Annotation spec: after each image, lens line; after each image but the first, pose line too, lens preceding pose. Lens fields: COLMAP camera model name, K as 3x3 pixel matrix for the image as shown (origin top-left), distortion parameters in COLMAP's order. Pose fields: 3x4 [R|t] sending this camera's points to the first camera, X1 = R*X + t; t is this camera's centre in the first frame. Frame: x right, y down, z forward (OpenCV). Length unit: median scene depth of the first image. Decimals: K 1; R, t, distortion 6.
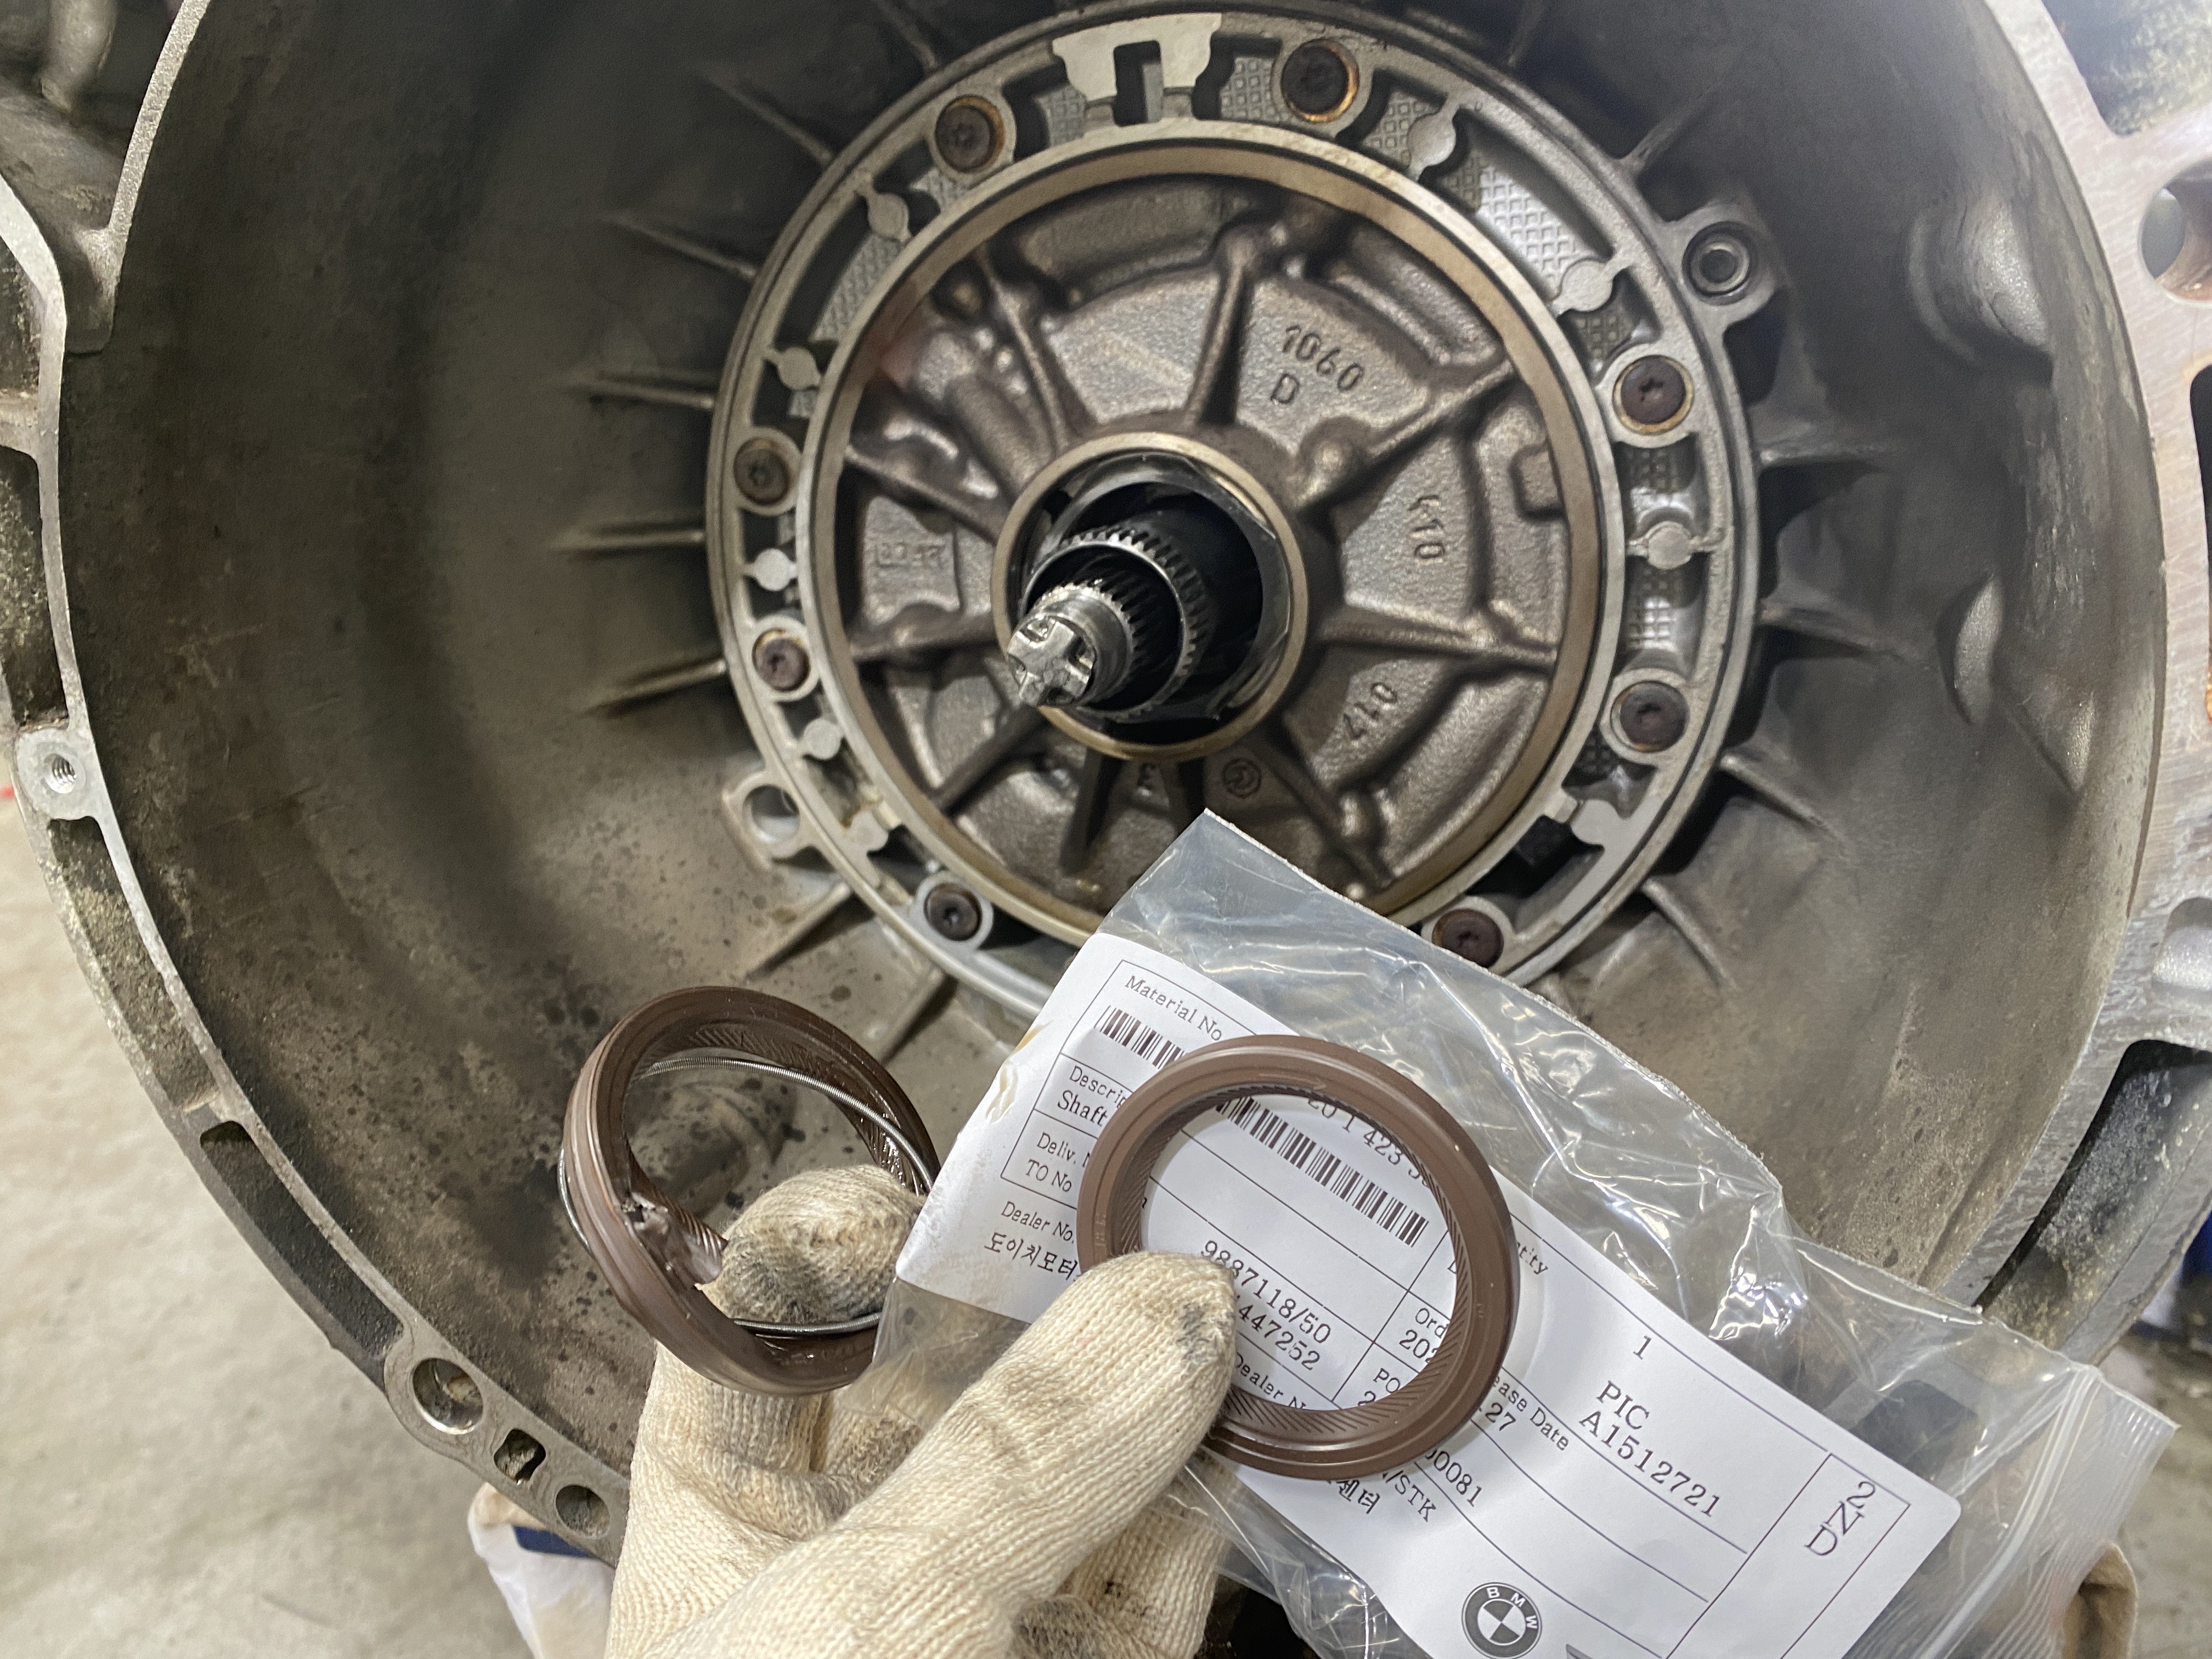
lens RADIAL K [[1676.3, 0, 1106.0], [0, 1676.3, 829.5], [0, 0, 1]] dist [0.008922, -0.126308]
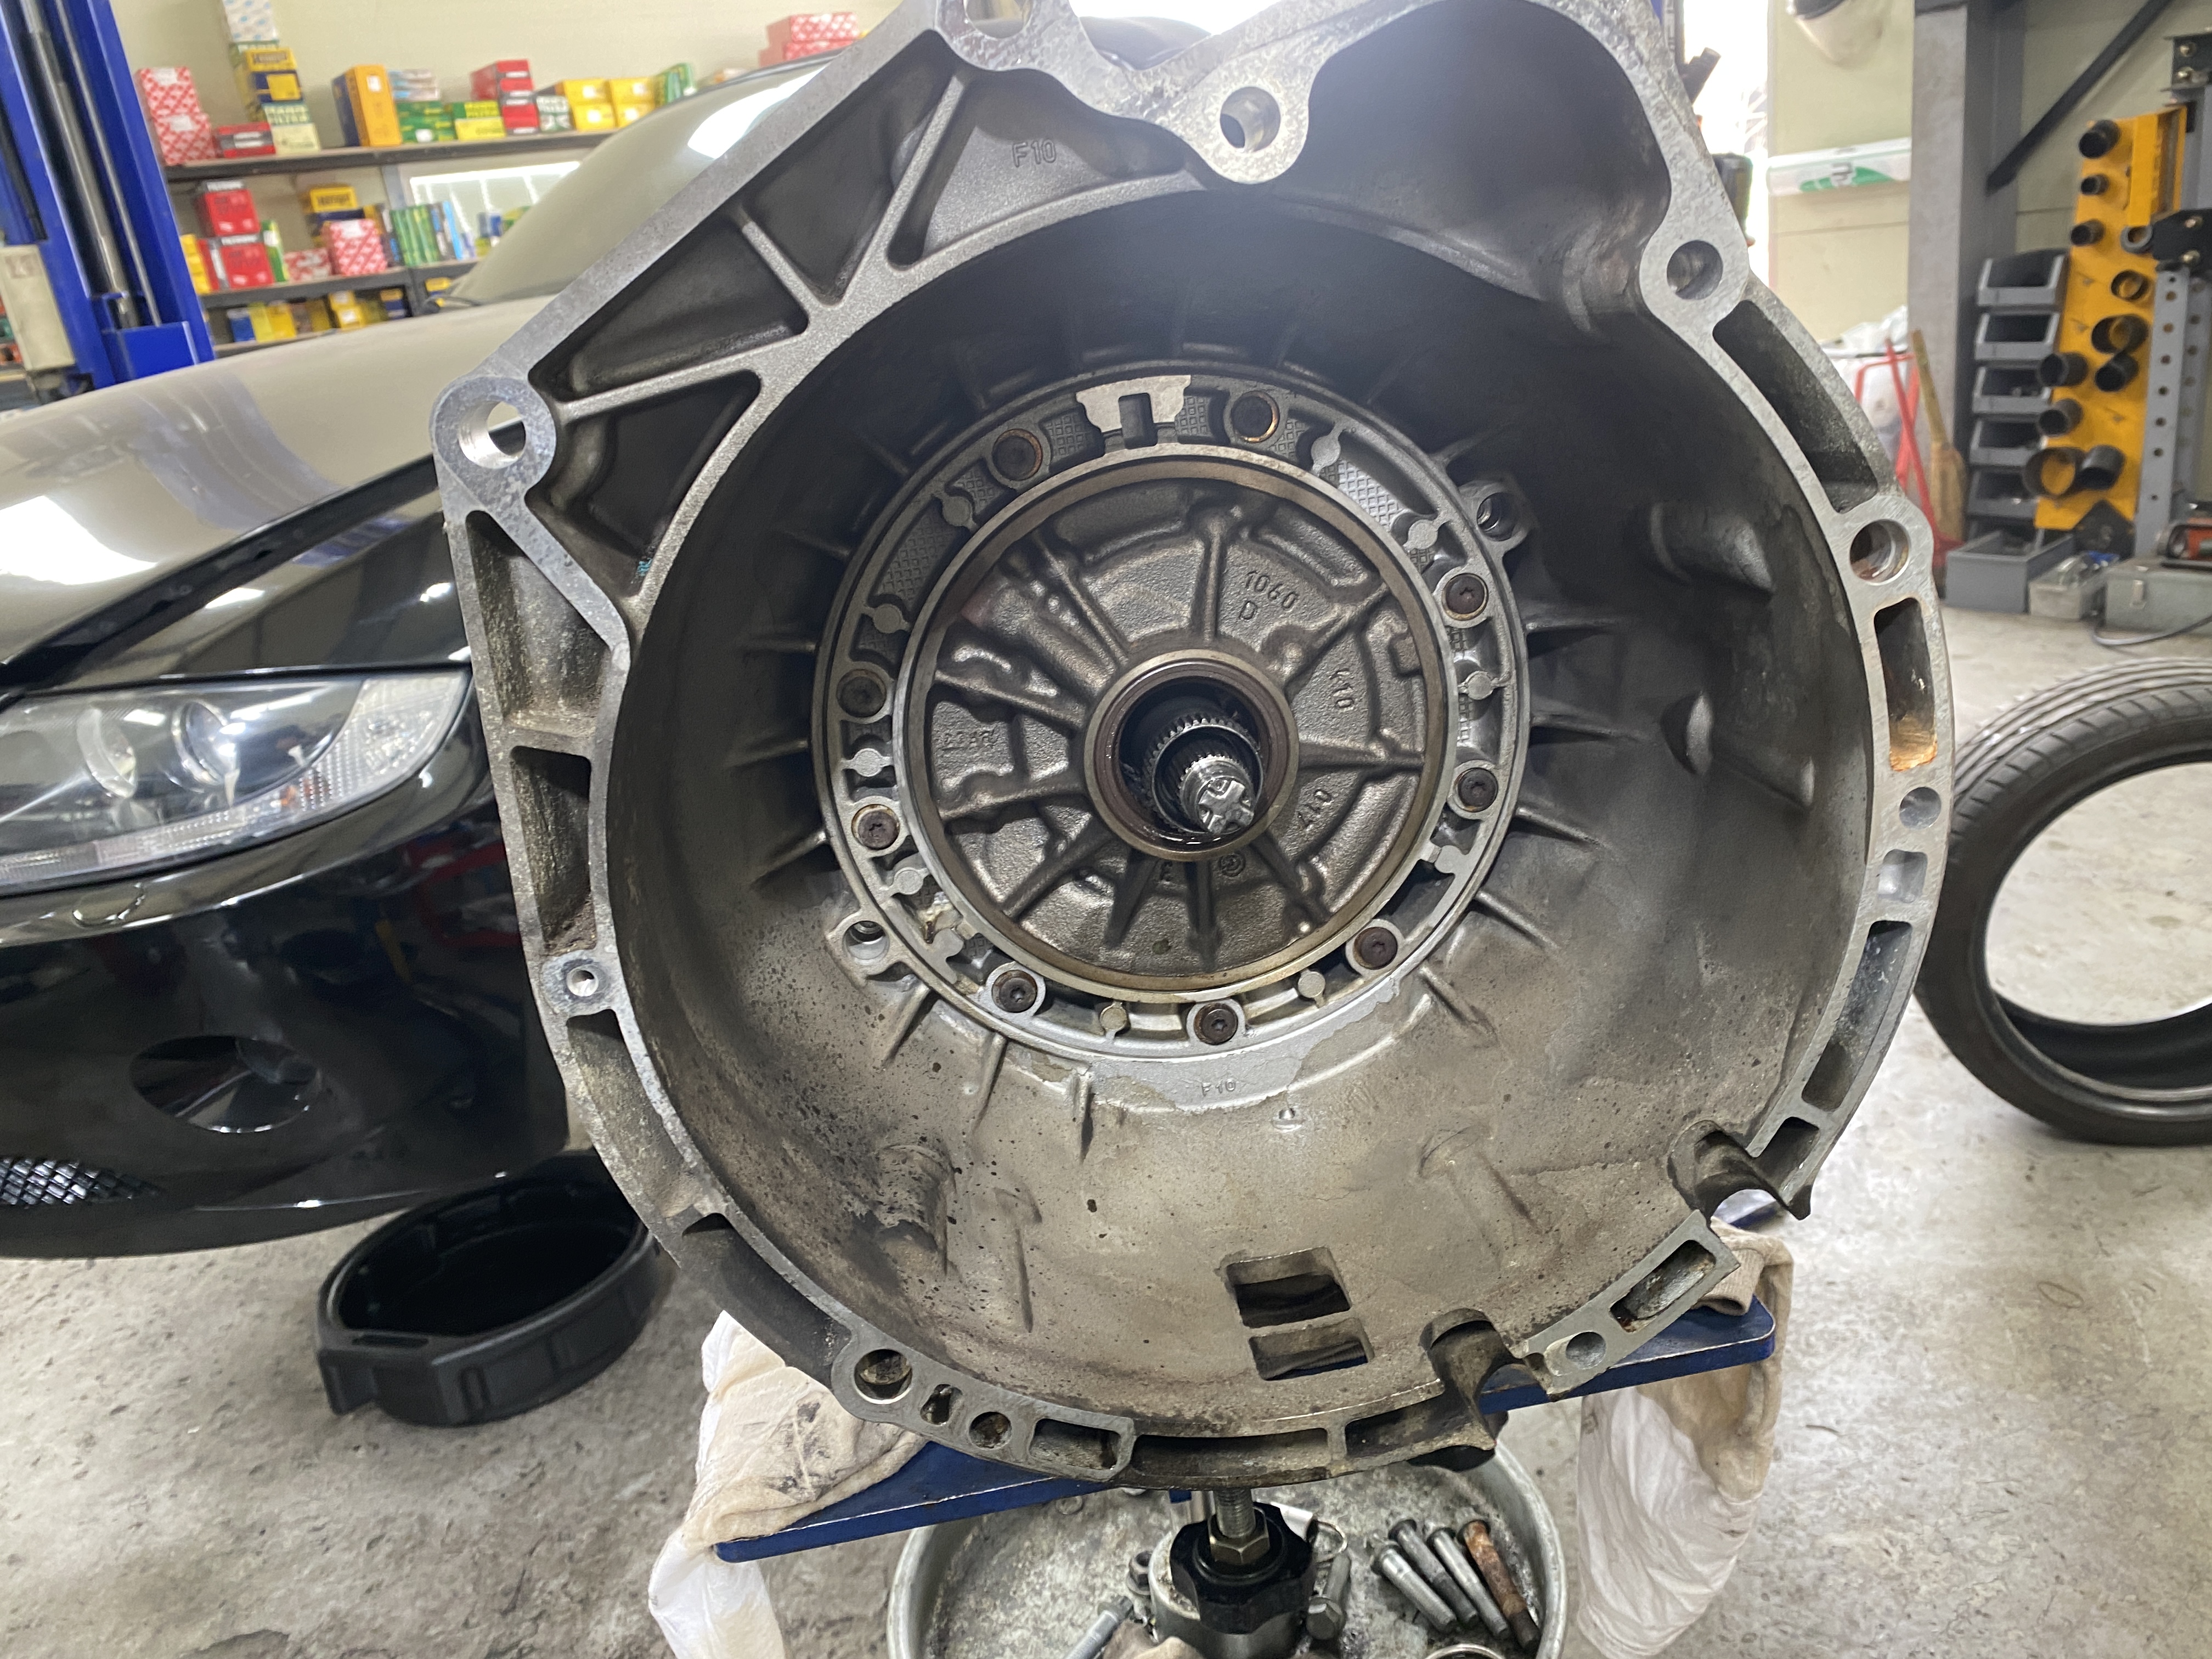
lens RADIAL K [[1645.0, 0, 1106.0], [0, 1645.0, 829.5], [0, 0, 1]] dist [0.021204, -0.003977]
pose [[0.926016, -0.136272, 0.352028, -0.567966], [0.150924, 0.988441, -0.014376, -0.060325], [-0.346000, 0.066442, 0.935879, -0.355503]]
